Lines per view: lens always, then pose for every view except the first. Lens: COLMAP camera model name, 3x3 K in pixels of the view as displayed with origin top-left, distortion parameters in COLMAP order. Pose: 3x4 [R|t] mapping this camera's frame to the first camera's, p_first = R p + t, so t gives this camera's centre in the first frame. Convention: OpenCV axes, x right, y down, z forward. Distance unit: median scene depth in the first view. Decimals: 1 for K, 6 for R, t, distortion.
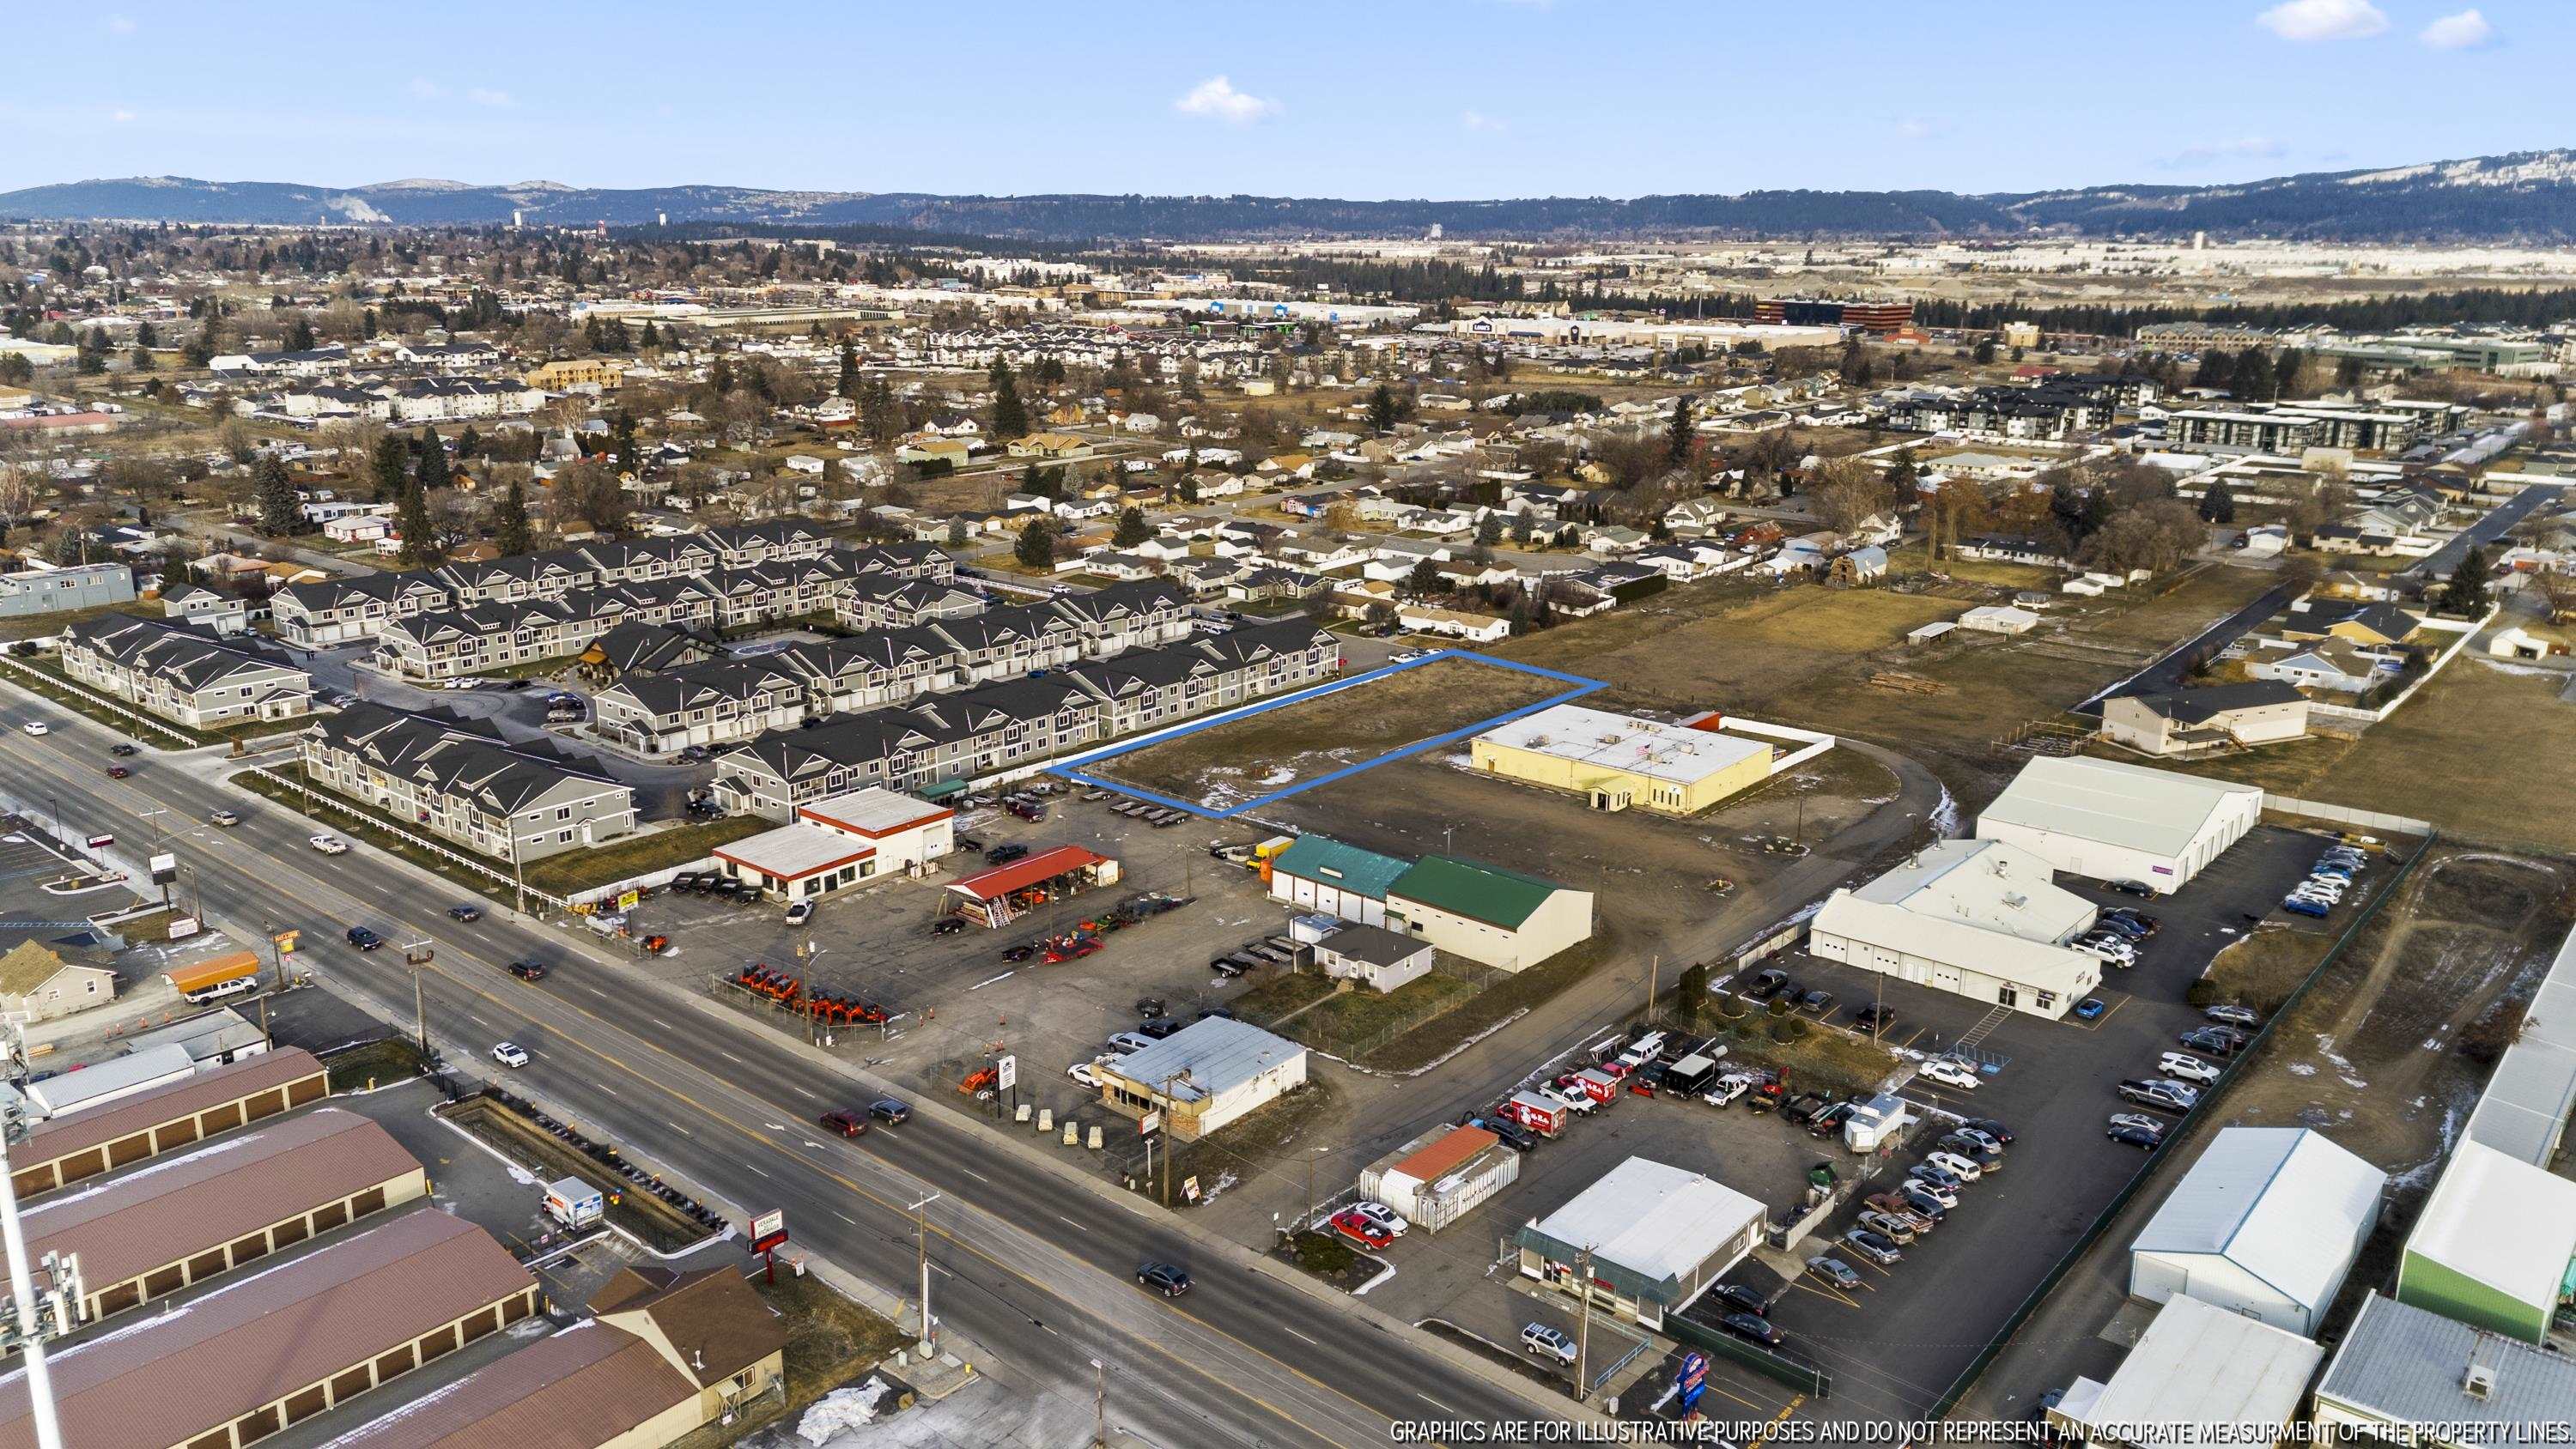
lens RADIAL K [[1858.2, 0, 1284.0], [0, 1858.2, 722.1], [0, 0, 1]] dist [0.078959, -0.062842]
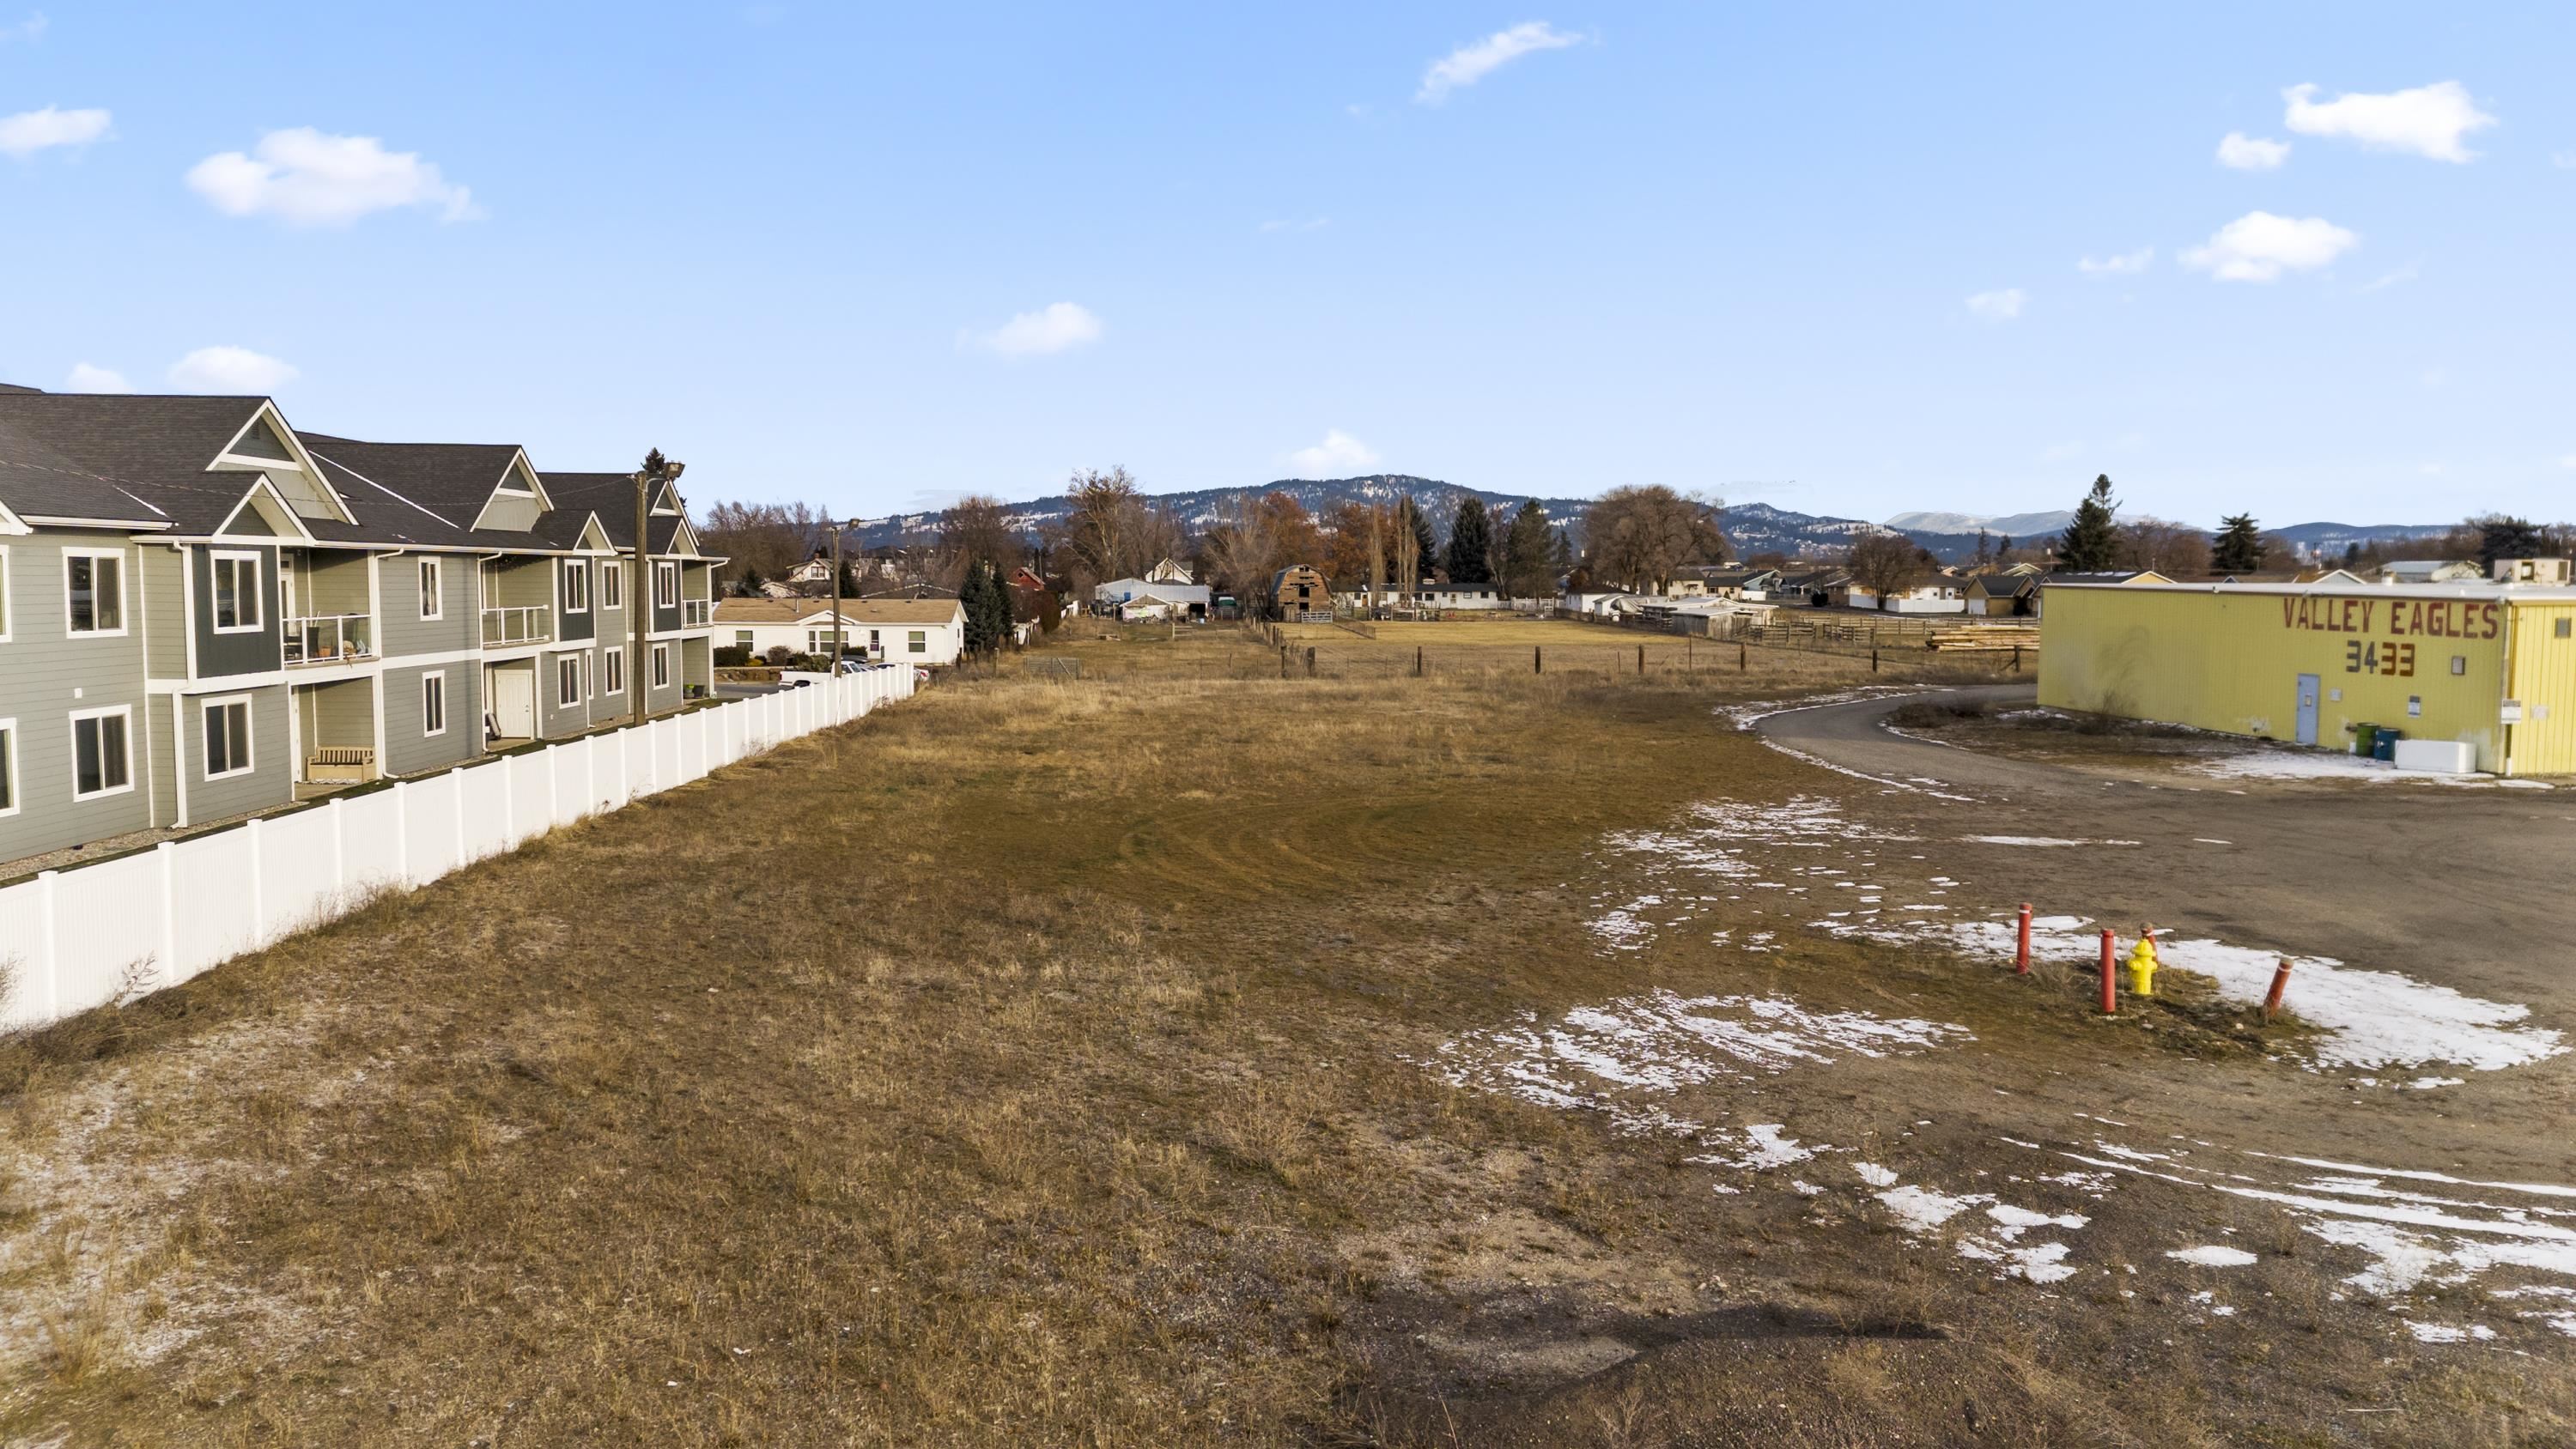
lens RADIAL K [[1858.2, 0, 1292.7], [0, 1858.2, 728.1], [0, 0, 1]] dist [0.078959, -0.062842]
pose [[0.723213, -0.055978, 0.688352, -0.087561], [0.180948, 0.977250, -0.110641, 0.017549], [-0.666499, 0.204572, 0.716889, 0.874832]]
